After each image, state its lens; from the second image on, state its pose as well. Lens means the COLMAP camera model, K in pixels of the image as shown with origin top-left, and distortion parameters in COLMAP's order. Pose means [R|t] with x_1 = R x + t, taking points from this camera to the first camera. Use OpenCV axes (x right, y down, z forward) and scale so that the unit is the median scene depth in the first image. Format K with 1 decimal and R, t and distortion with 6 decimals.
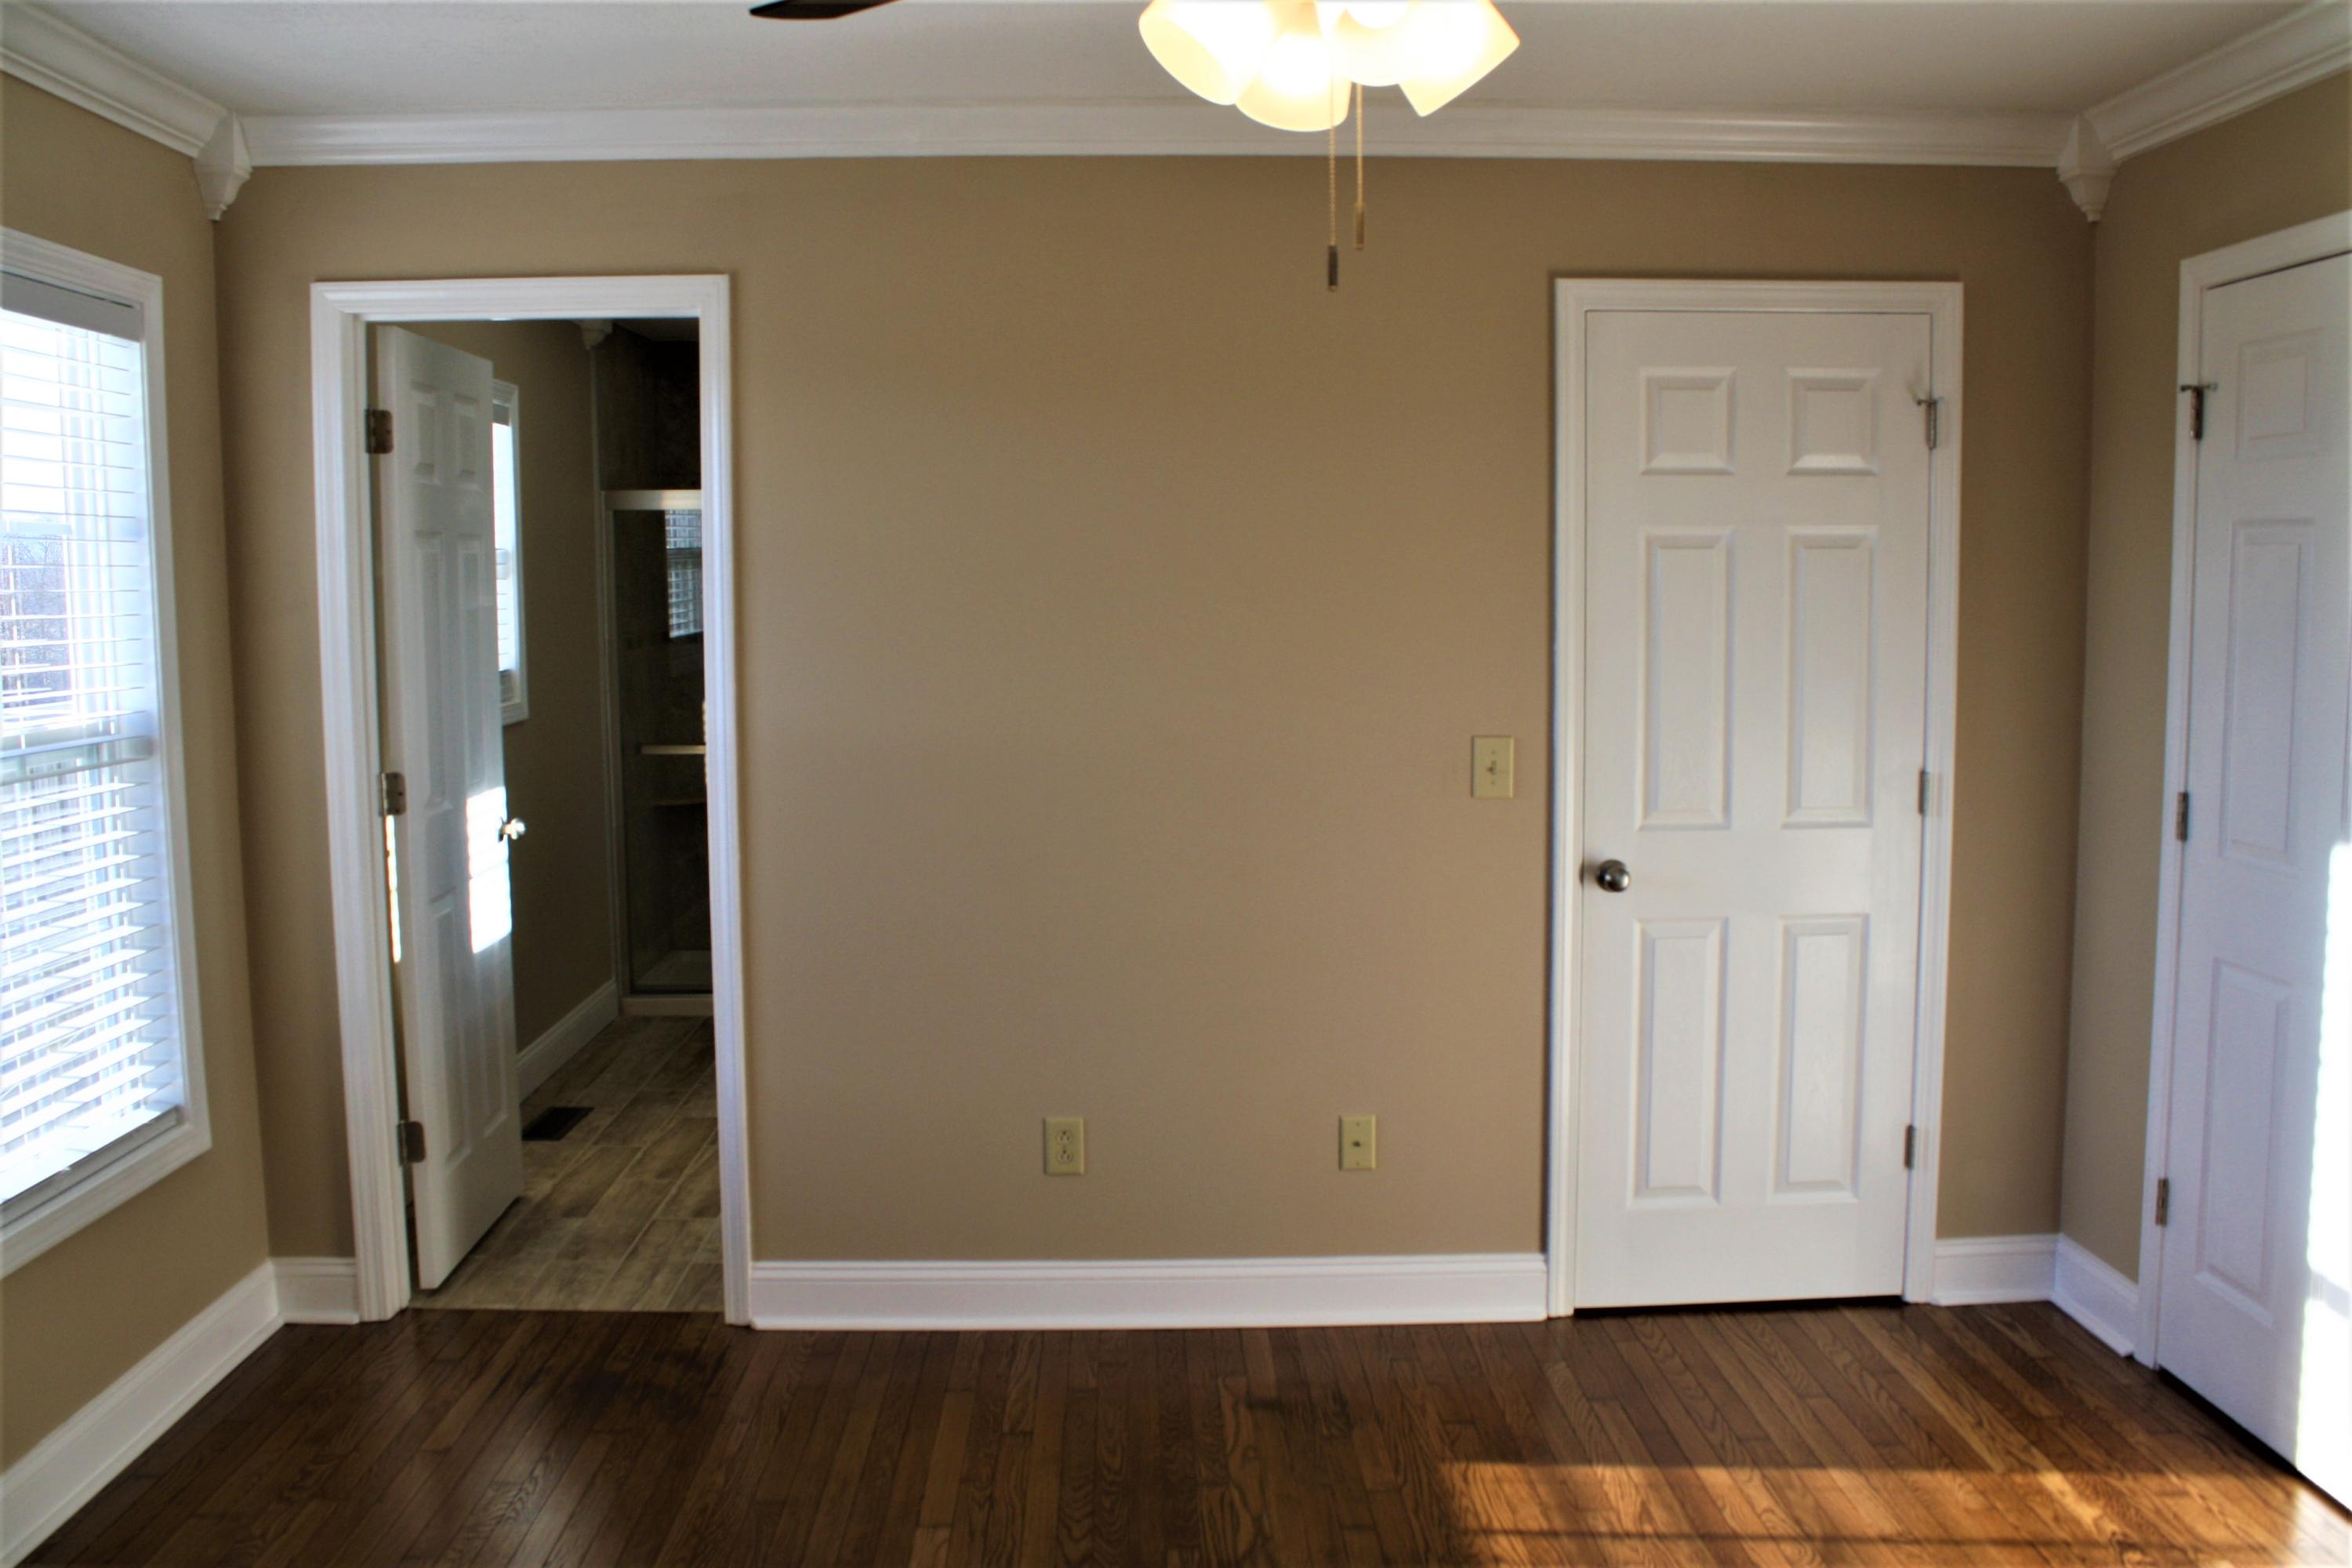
lens RADIAL K [[1969.7, 0, 1180.2], [0, 1969.7, 789.9], [0, 0, 1]] dist [-0.159477, 0.120464]
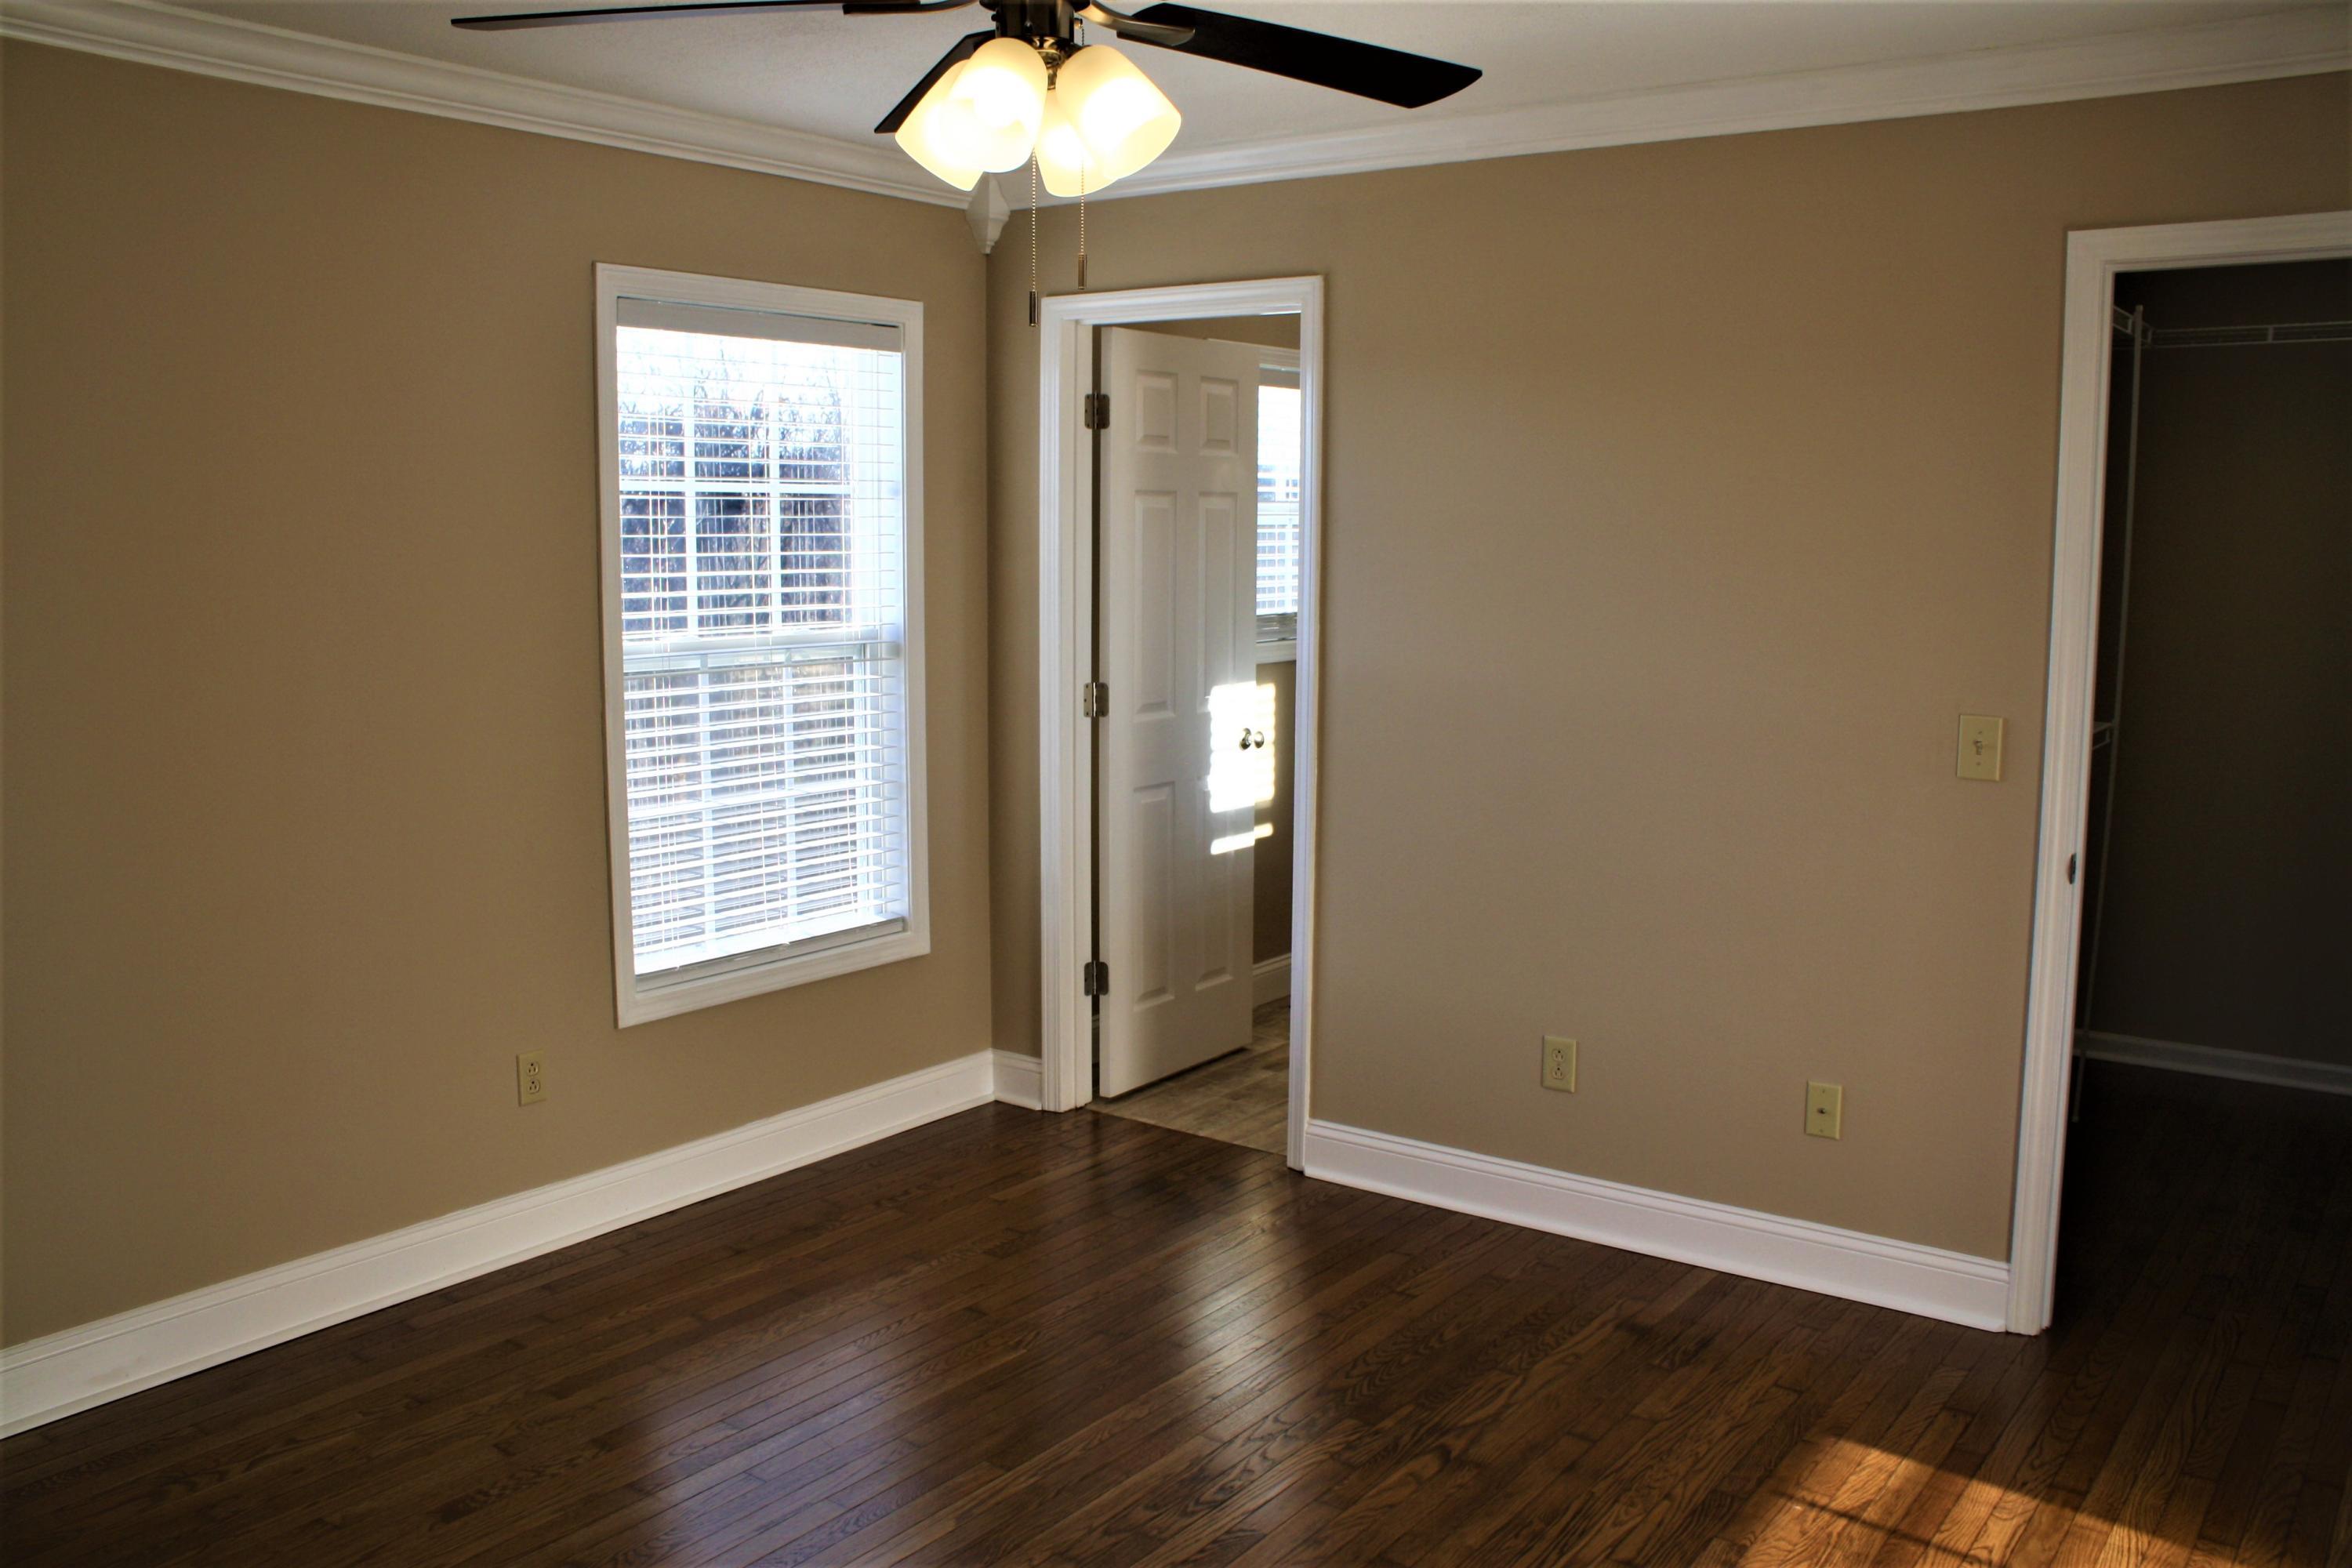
lens RADIAL K [[1969.7, 0, 1177.6], [0, 1969.7, 792.9], [0, 0, 1]] dist [-0.159477, 0.120464]
pose [[0.784441, 0.091957, -0.613348, 0.431139], [-0.075042, 0.995754, 0.053315, -0.009688], [0.615646, 0.004205, 0.788011, 0.016470]]
